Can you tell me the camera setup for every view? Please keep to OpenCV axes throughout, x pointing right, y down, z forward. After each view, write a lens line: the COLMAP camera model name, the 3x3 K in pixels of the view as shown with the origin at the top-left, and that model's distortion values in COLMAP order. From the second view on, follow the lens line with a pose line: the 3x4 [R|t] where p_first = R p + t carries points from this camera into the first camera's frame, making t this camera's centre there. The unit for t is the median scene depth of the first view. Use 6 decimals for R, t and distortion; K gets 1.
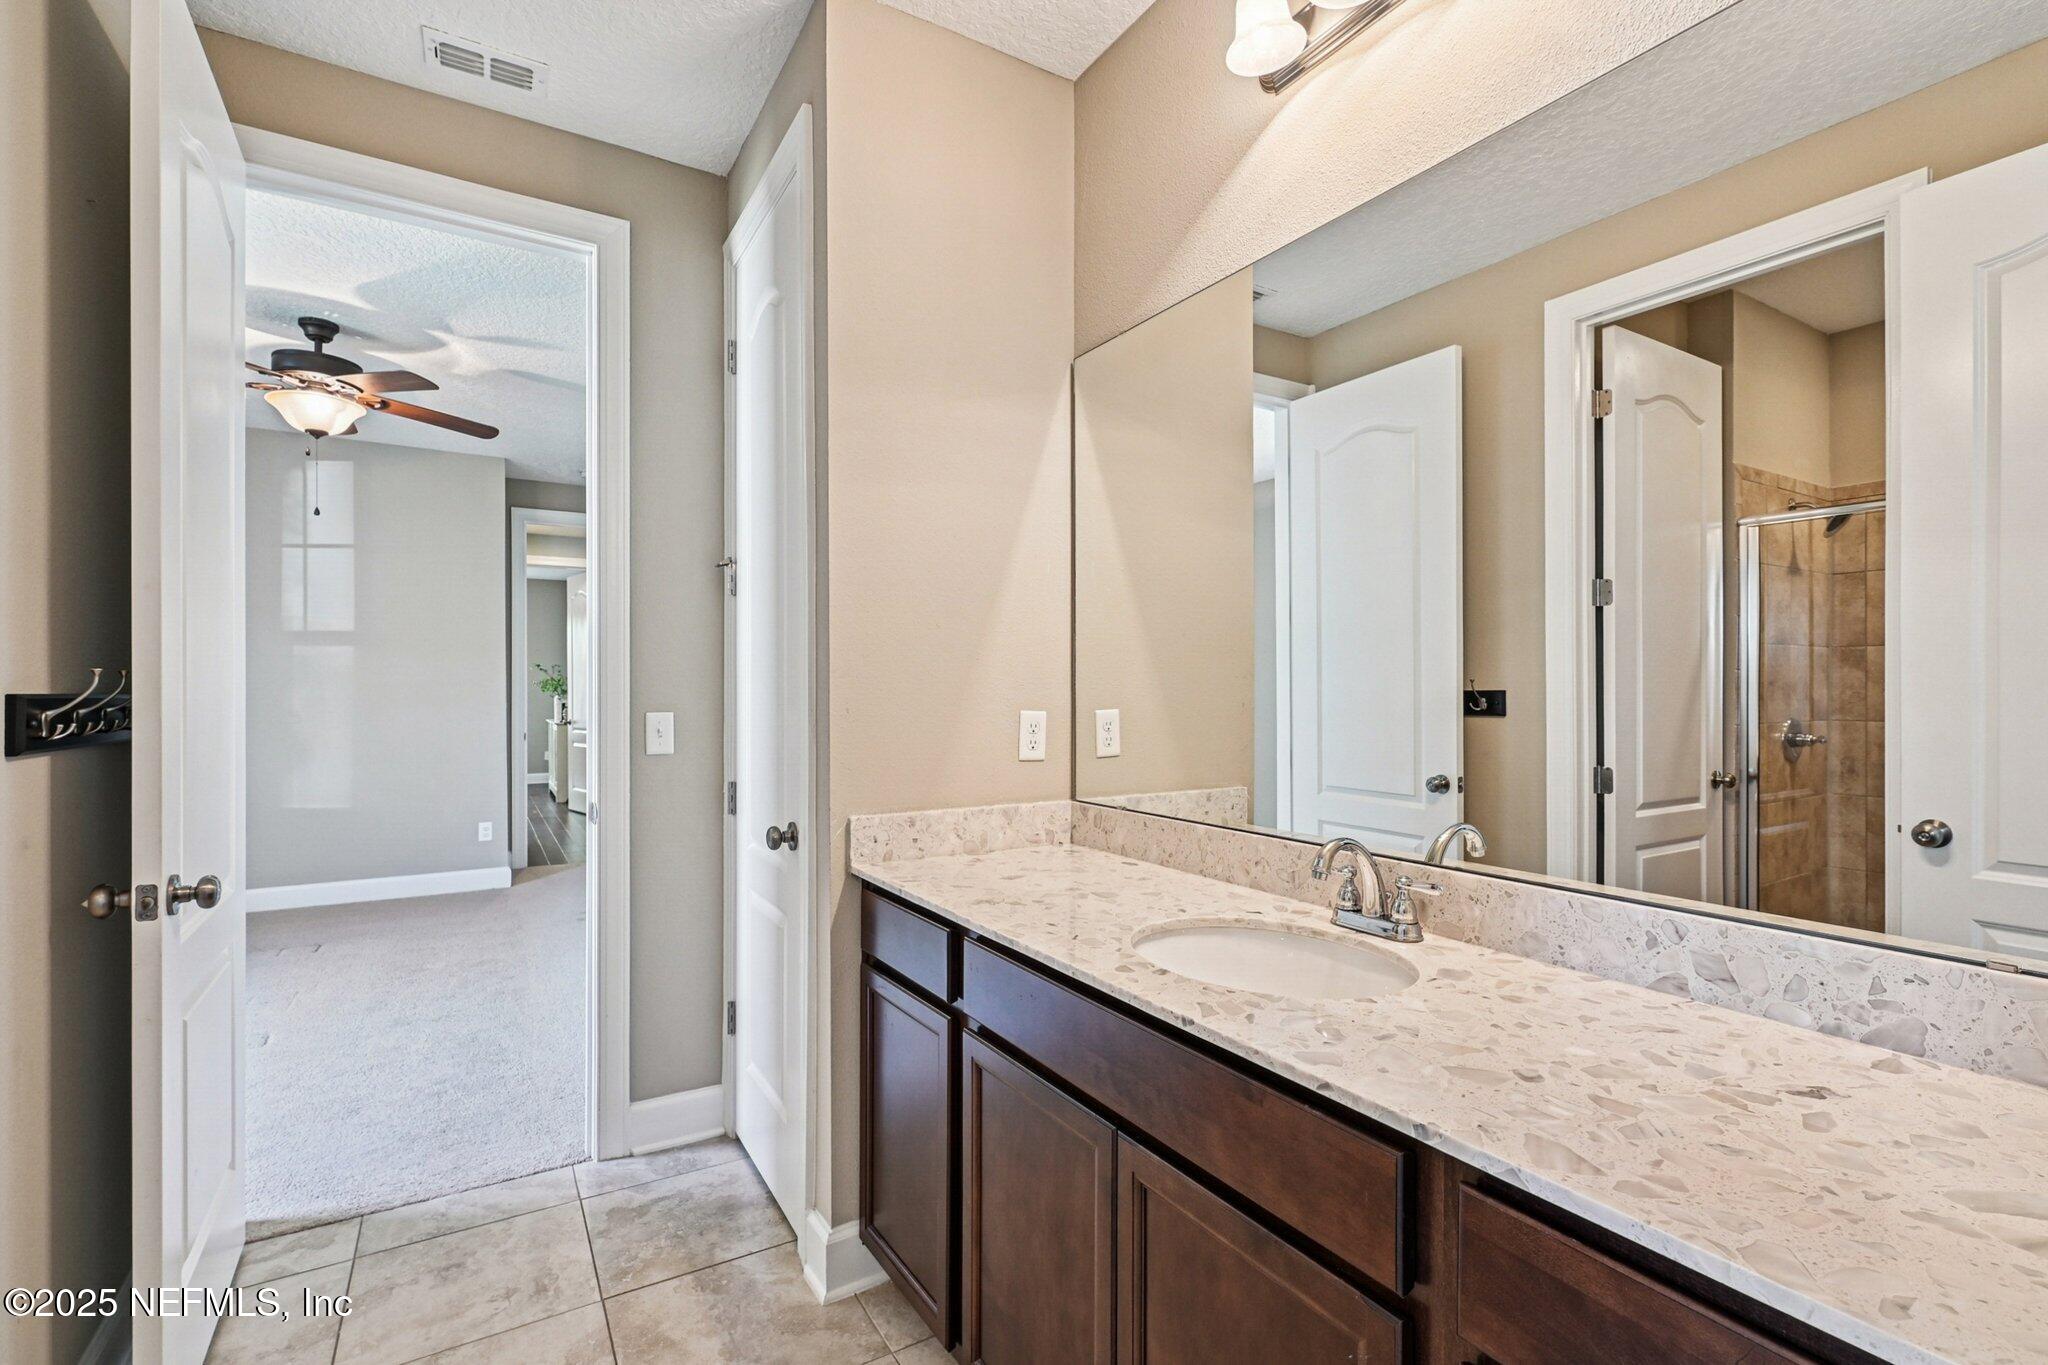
lens RADIAL K [[928.6, 0, 1033.9], [0, 928.6, 686.1], [0, 0, 1]] dist [0.003390, -0.001991]
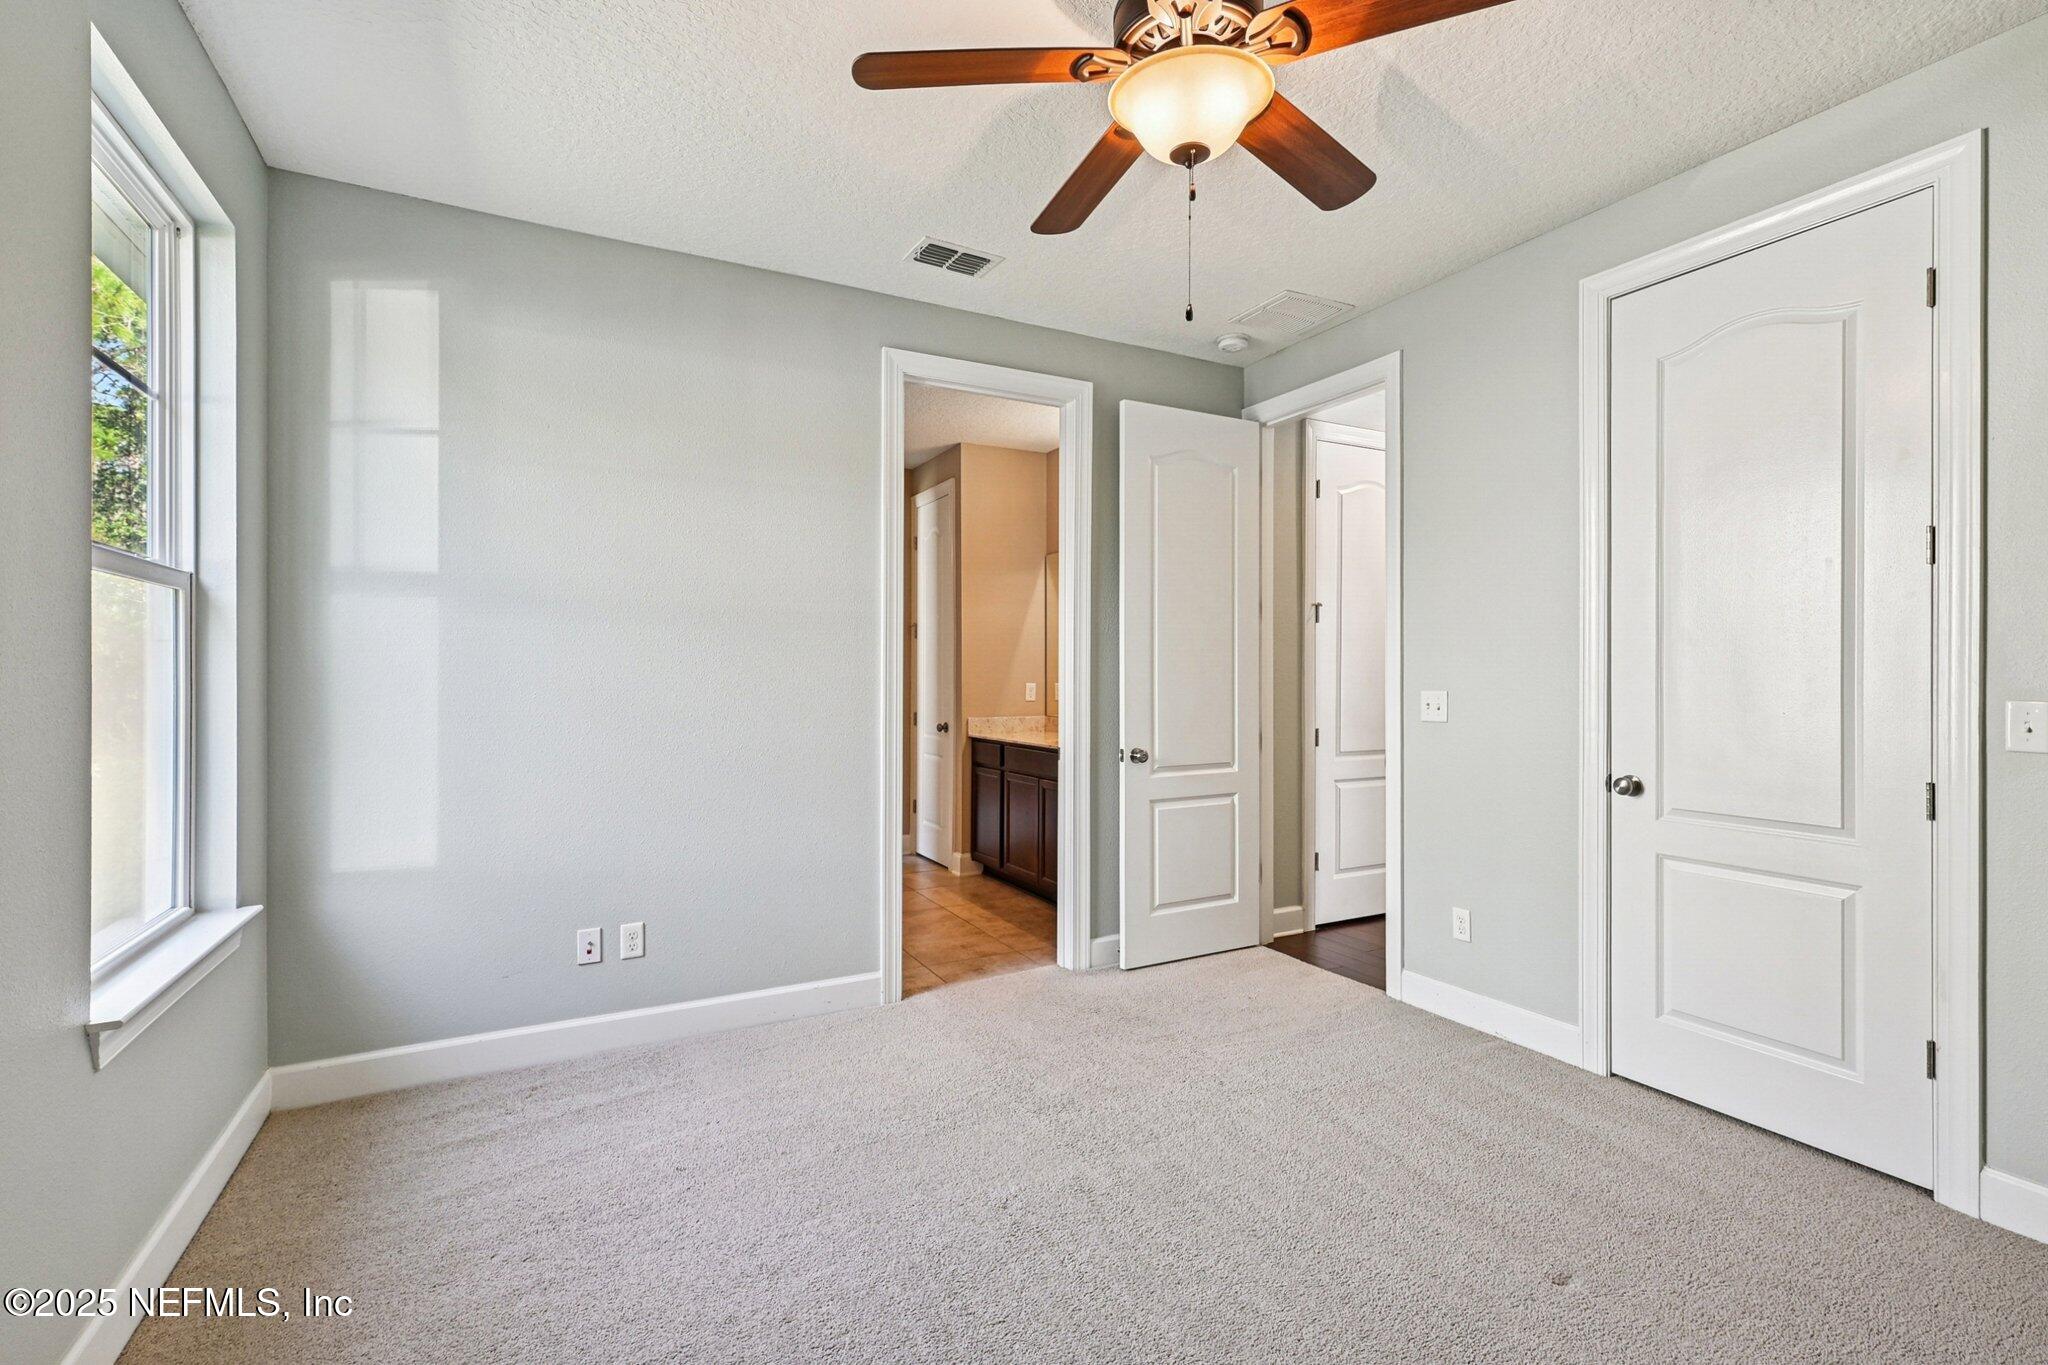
lens RADIAL K [[928.6, 0, 1023.7], [0, 928.6, 677.0], [0, 0, 1]] dist [0.003390, -0.001991]
pose [[0.997214, 0.002214, -0.074564, 0.191059], [-0.002153, 0.999997, 0.000896, 0.004297], [0.074565, -0.000733, 0.997216, -1.848268]]
